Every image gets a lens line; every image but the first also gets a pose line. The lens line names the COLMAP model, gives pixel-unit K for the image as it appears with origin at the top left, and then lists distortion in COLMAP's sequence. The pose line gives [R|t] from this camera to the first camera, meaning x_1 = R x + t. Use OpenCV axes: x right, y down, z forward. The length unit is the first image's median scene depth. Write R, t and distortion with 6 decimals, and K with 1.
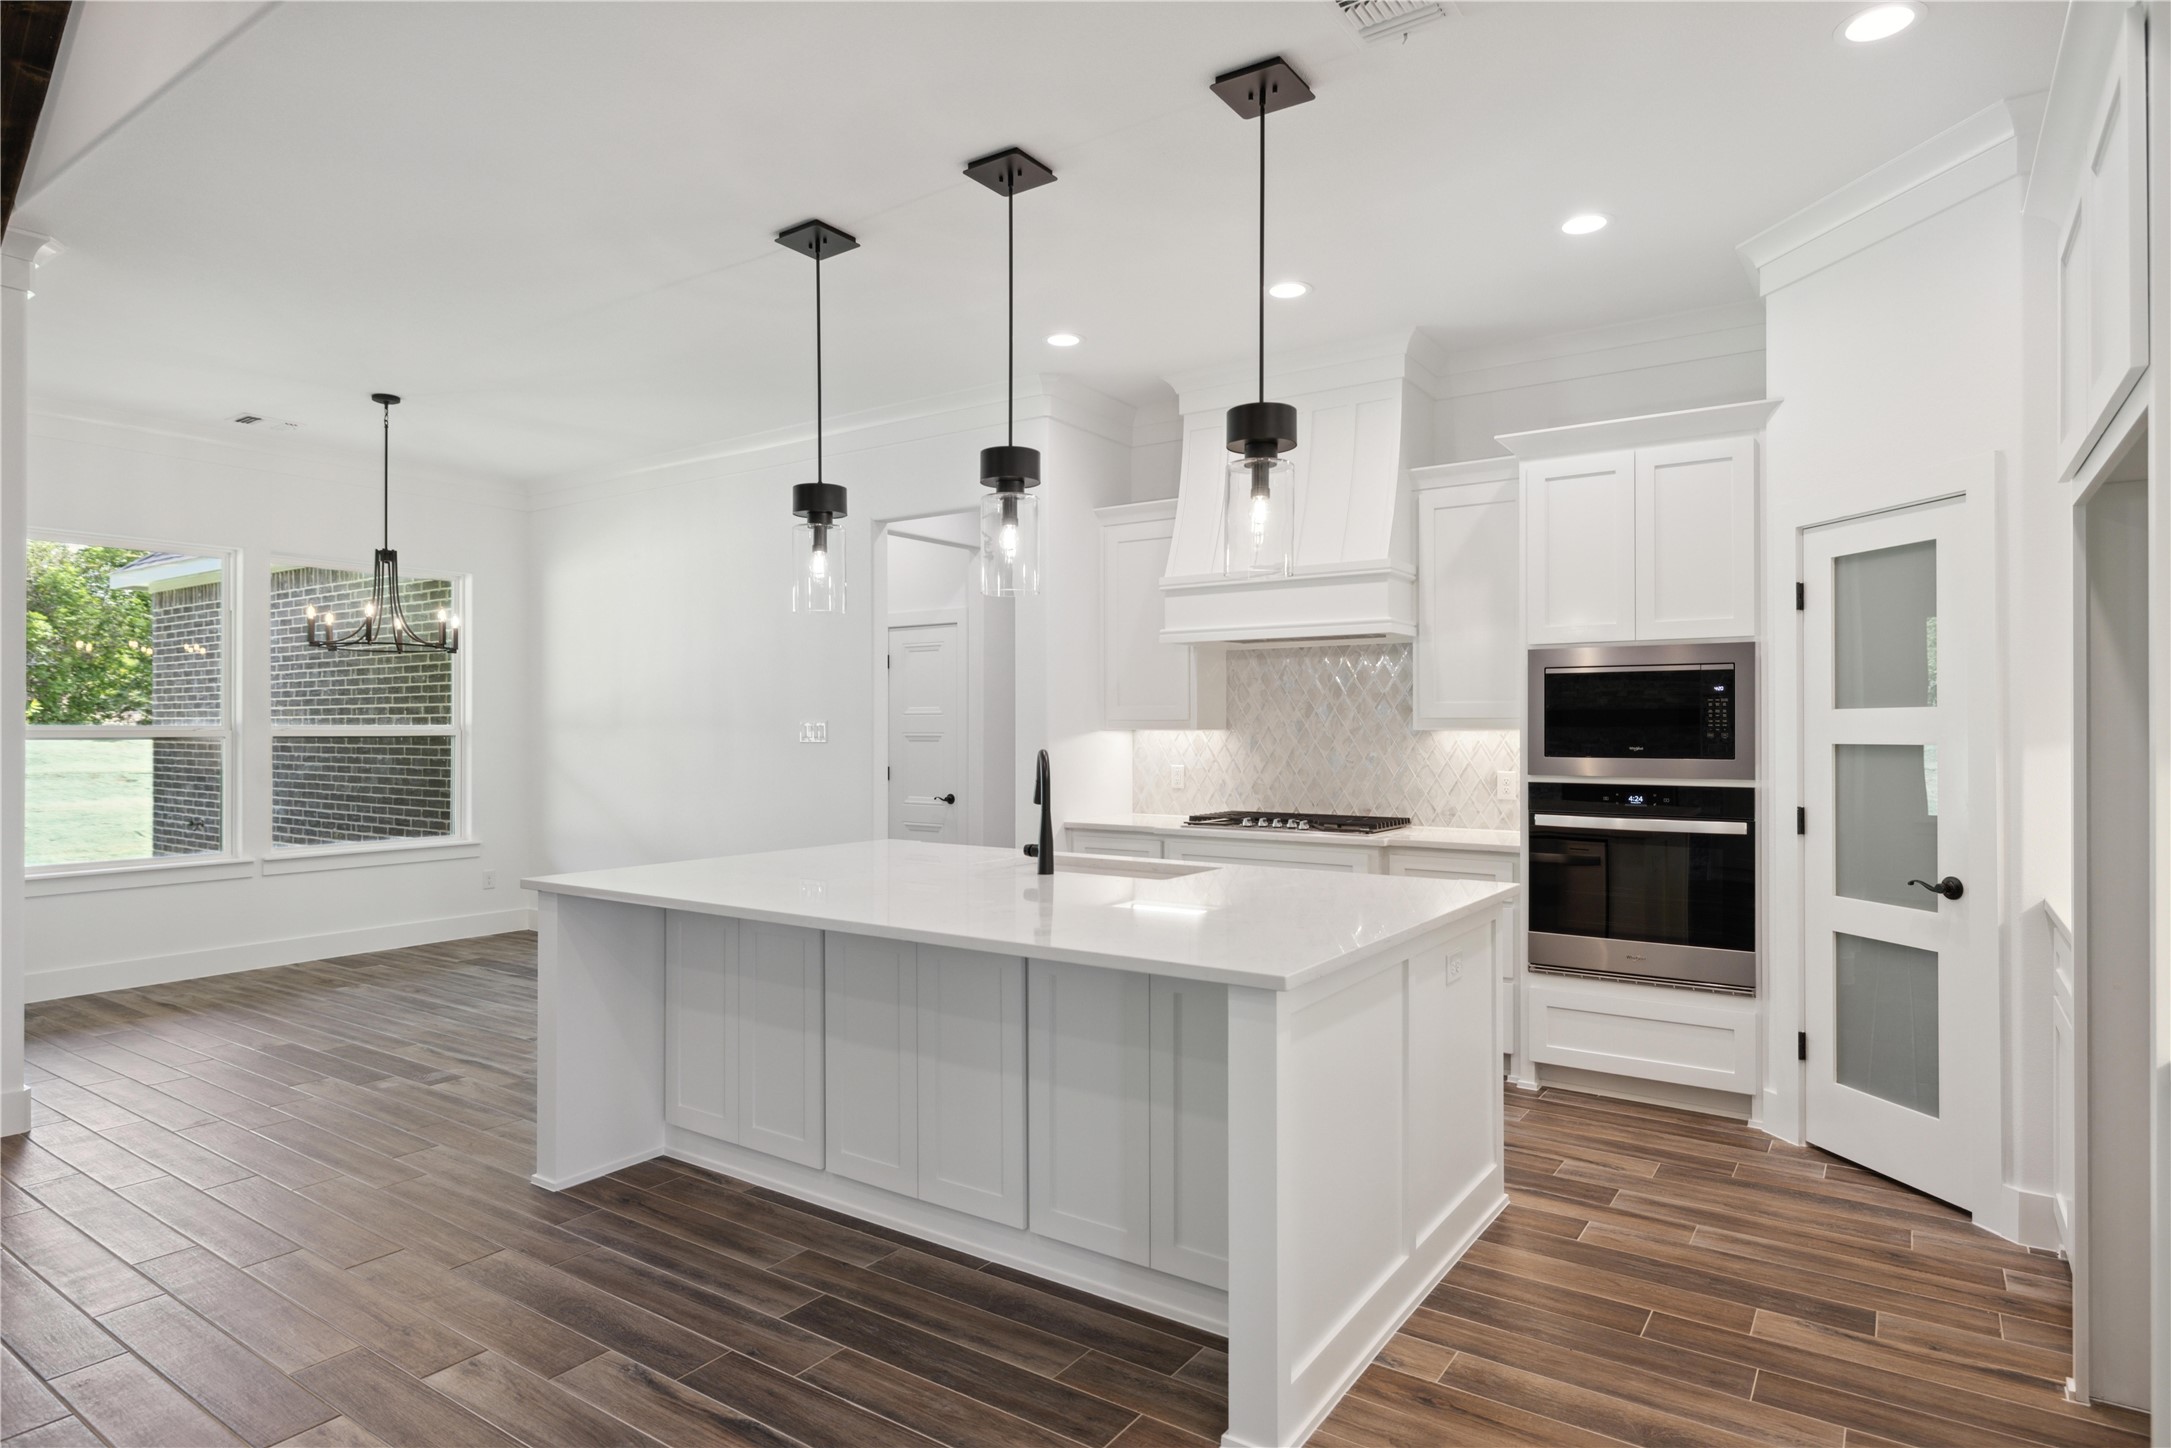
lens RADIAL K [[1197.2, 0, 1072.3], [0, 1197.2, 722.0], [0, 0, 1]] dist [0.003336, -0.001551]
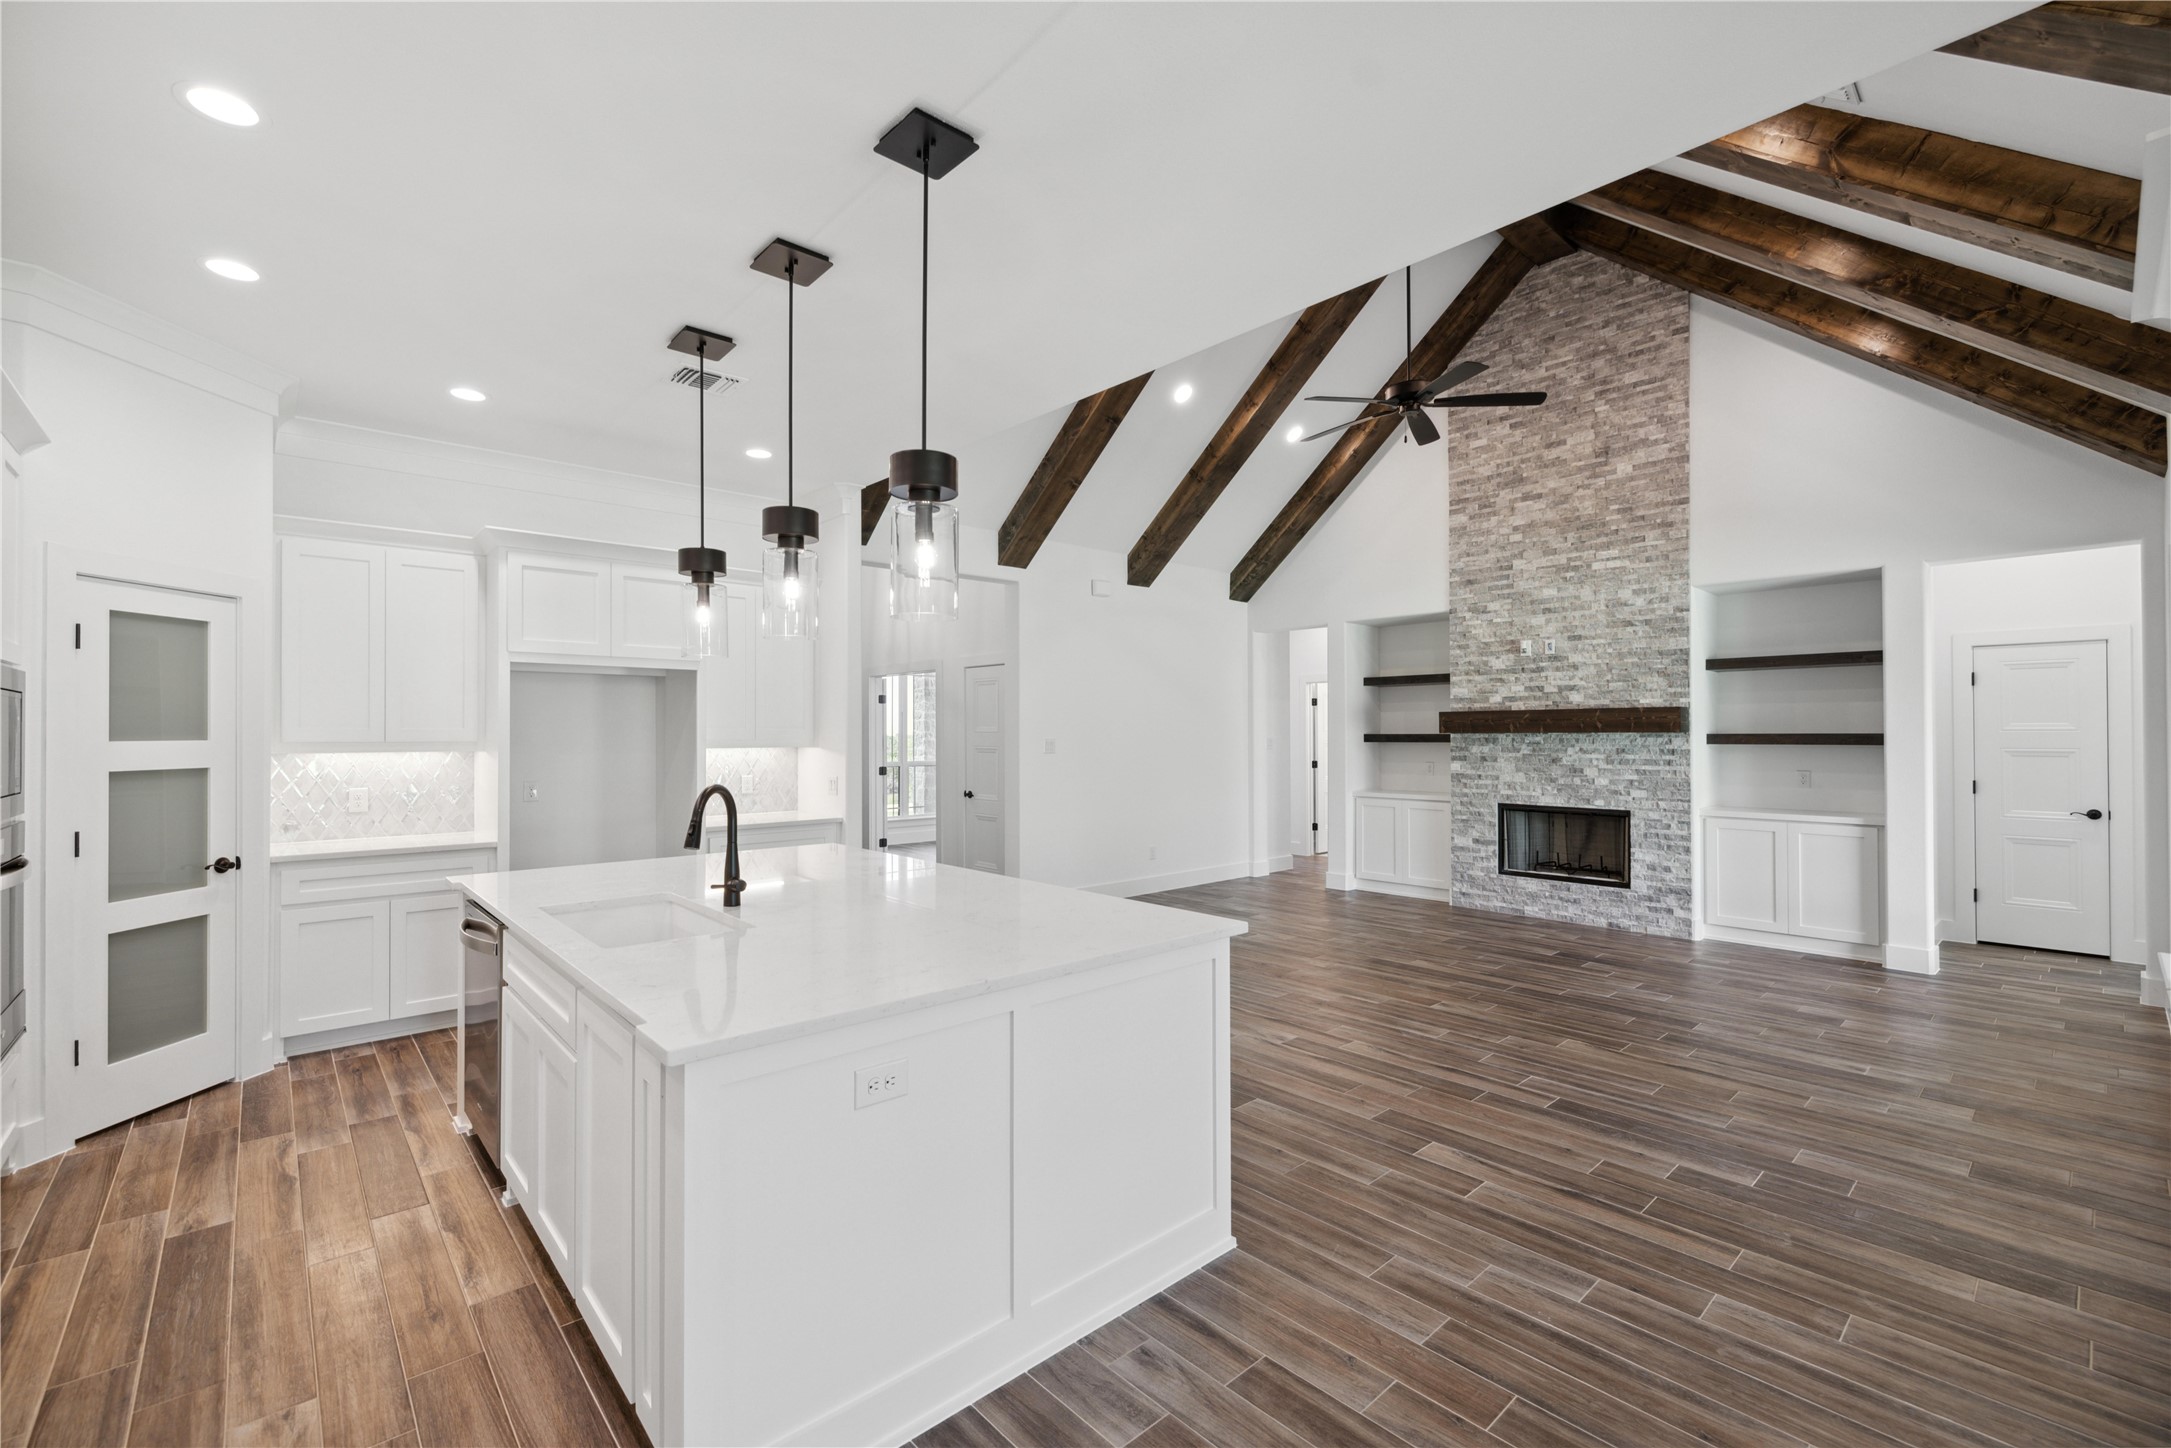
lens RADIAL K [[914.7, 0, 1059.8], [0, 914.7, 724.4], [0, 0, 1]] dist [0.001243, -0.000412]
pose [[-0.970605, 0.005158, 0.240625, -0.462119], [0.001436, 0.999877, -0.015639, -0.012151], [-0.240676, -0.014834, -0.970492, 1.627473]]
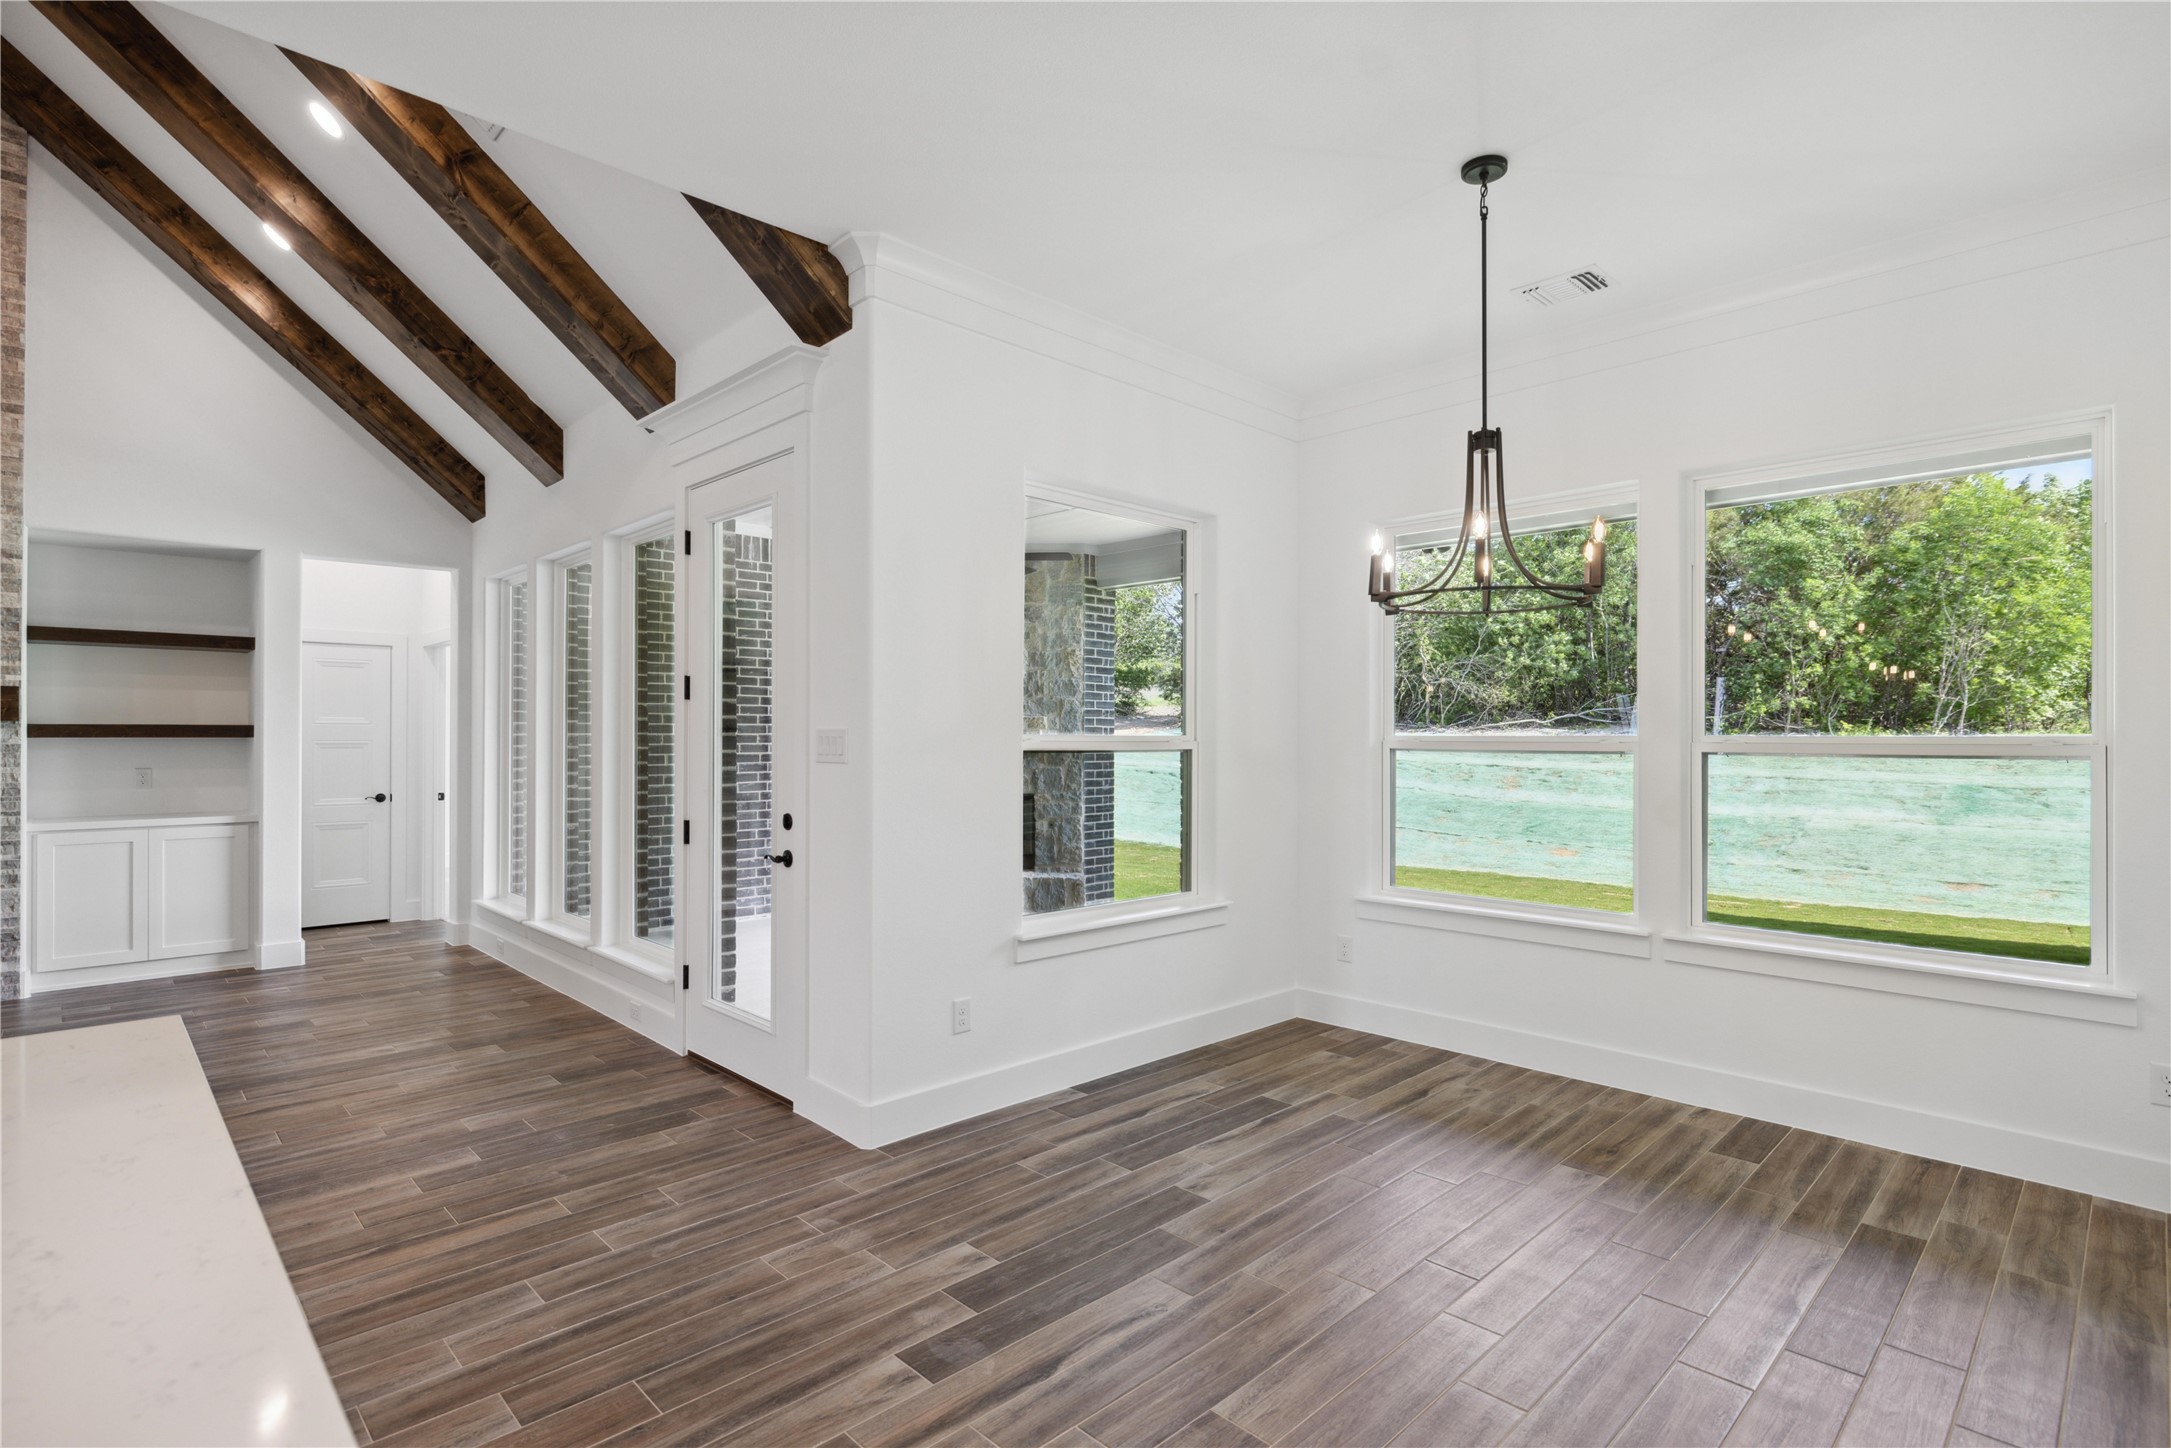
lens RADIAL K [[1052.0, 0, 1063.8], [0, 1052.0, 732.5], [0, 0, 1]] dist [-0.003934, 0.000137]
pose [[-0.198503, -0.001871, -0.980099, -0.061317], [0.004022, 0.999988, -0.002724, 0.002609], [0.980092, -0.004483, -0.198493, 1.408037]]
